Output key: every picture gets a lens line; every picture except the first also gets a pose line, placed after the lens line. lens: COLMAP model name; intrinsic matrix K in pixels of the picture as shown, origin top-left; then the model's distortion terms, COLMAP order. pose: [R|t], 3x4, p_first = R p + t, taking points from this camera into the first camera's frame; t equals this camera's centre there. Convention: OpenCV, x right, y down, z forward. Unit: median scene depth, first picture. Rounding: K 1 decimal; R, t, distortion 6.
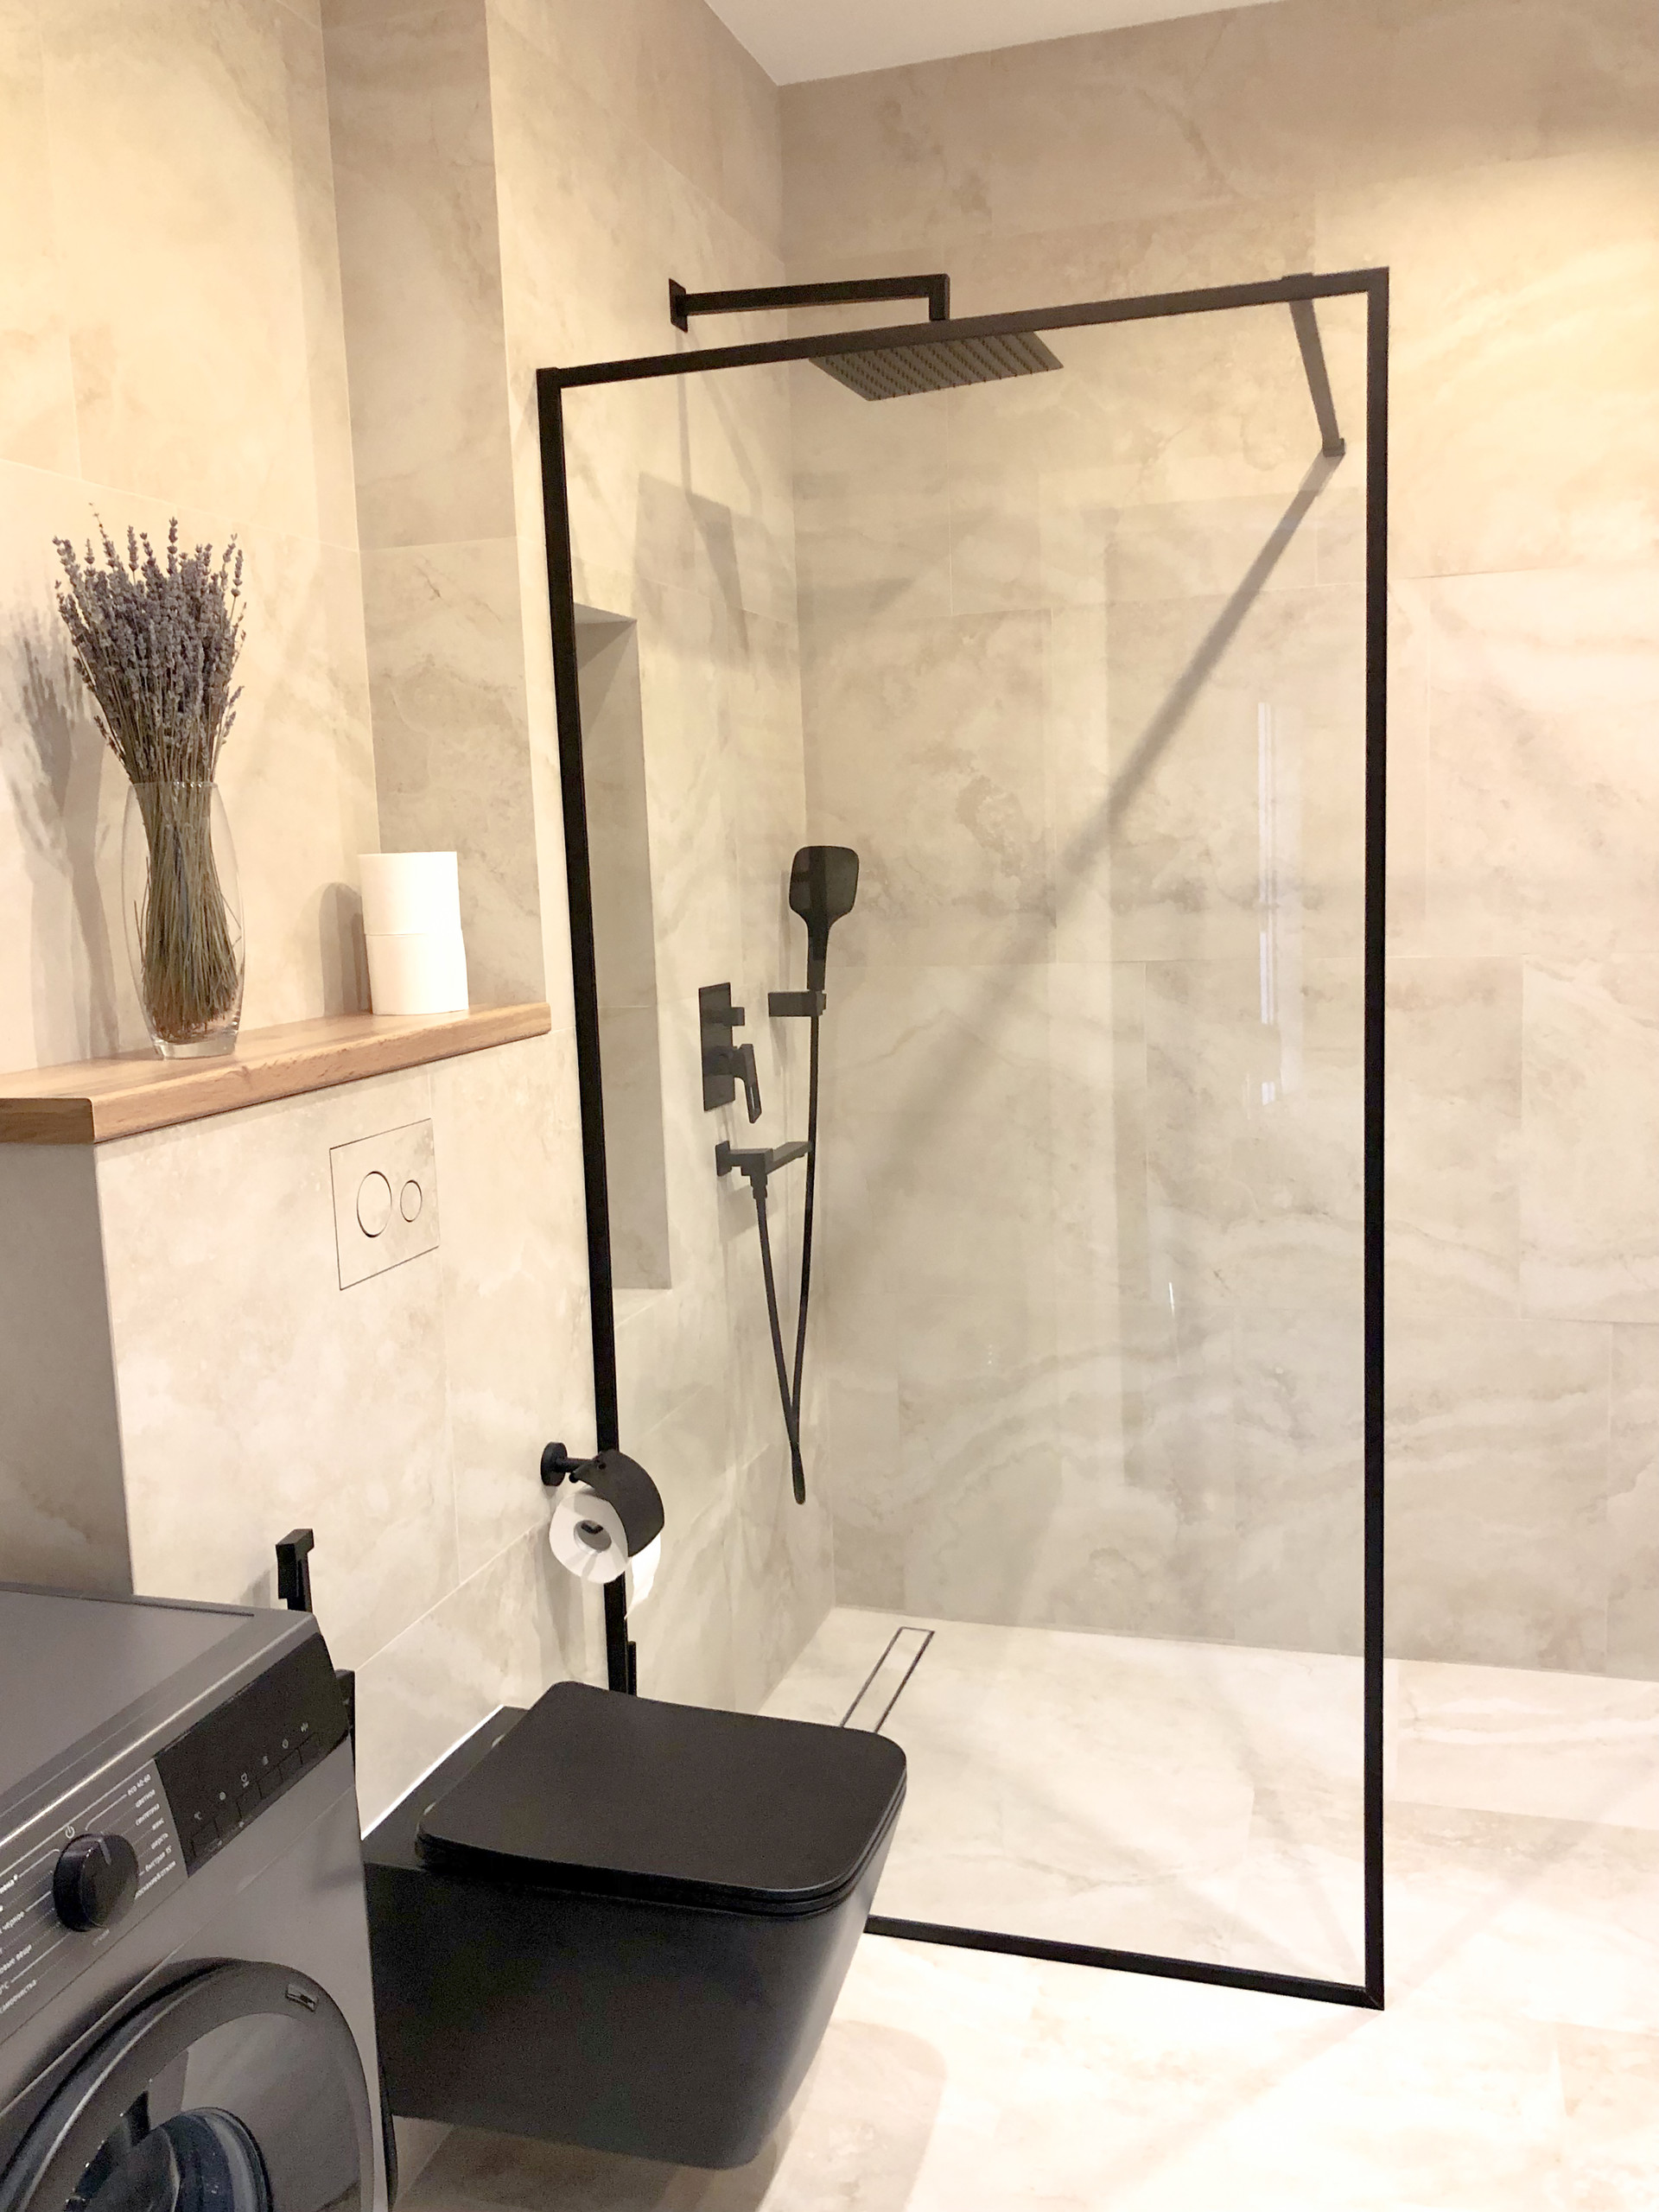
lens RADIAL K [[1805.5, 0, 819.3], [0, 1805.5, 1103.6], [0, 0, 1]] dist [0.110360, -0.287940]
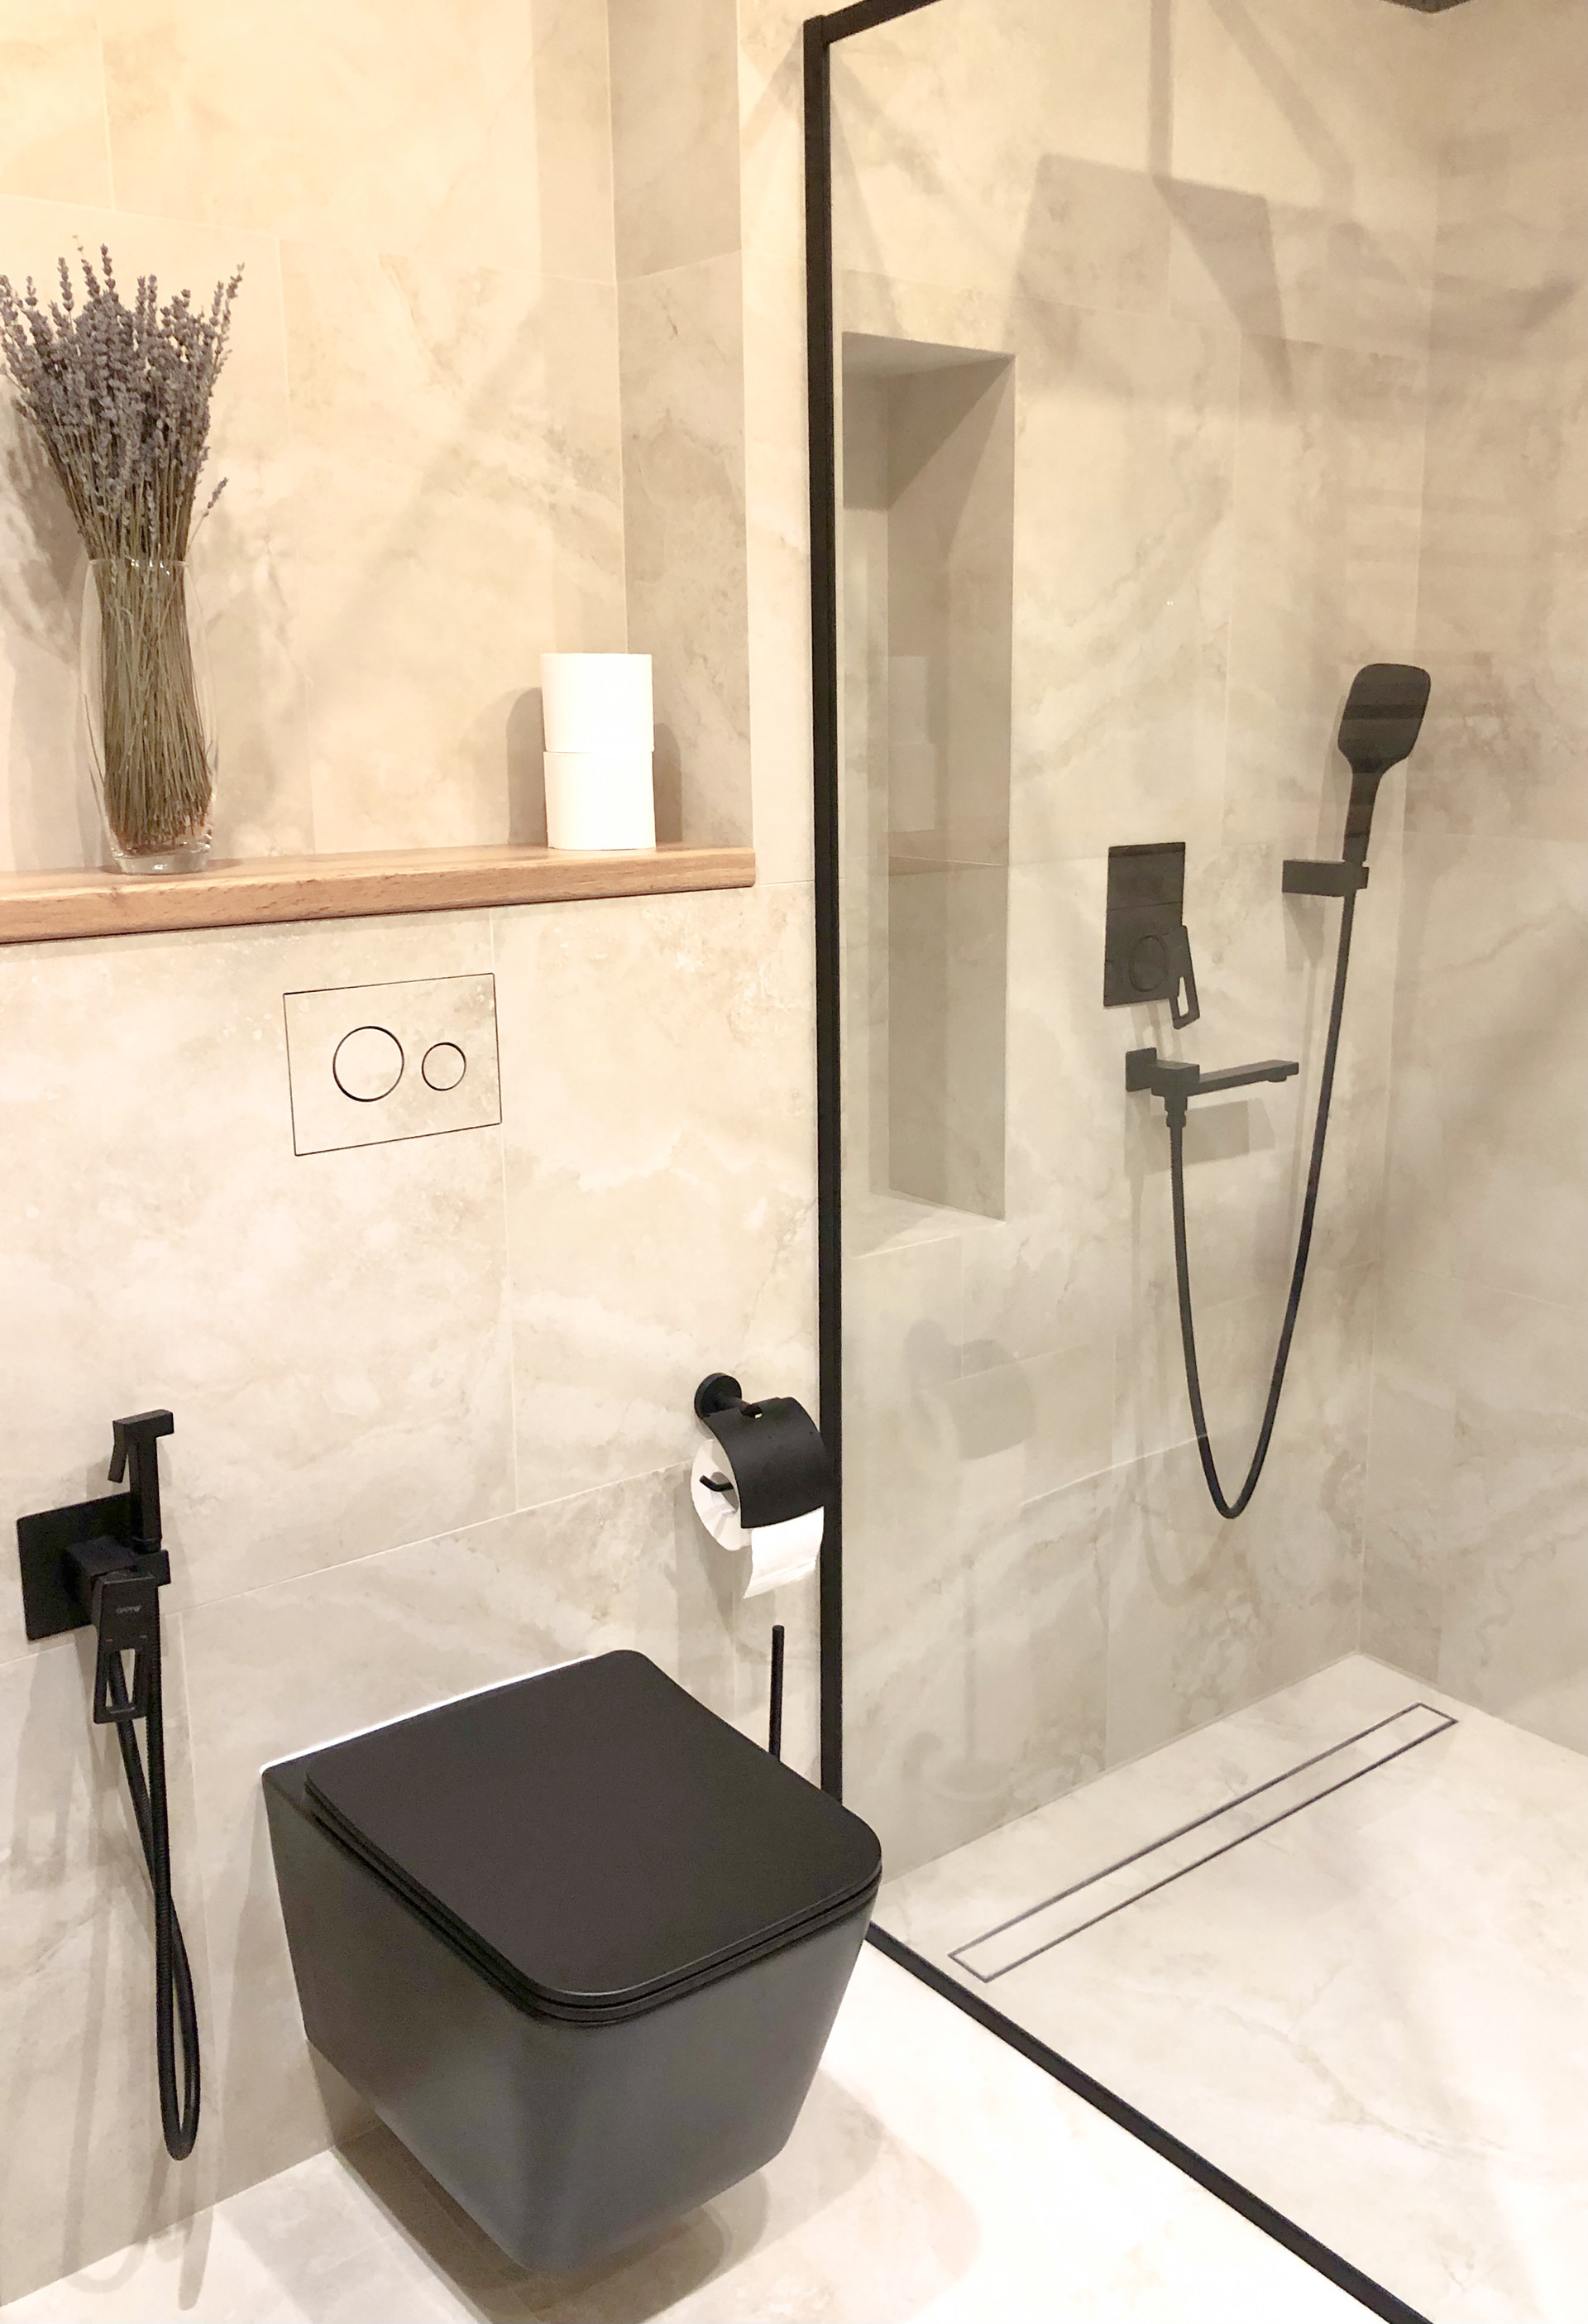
lens RADIAL K [[1971.2, 0, 856.0], [0, 1971.2, 1150.7], [0, 0, 1]] dist [0.073918, -0.141756]
pose [[0.843260, 0.154662, -0.514773, 0.370431], [-0.102343, 0.986388, 0.128706, -0.041162], [0.527672, -0.055849, 0.847610, 0.269293]]
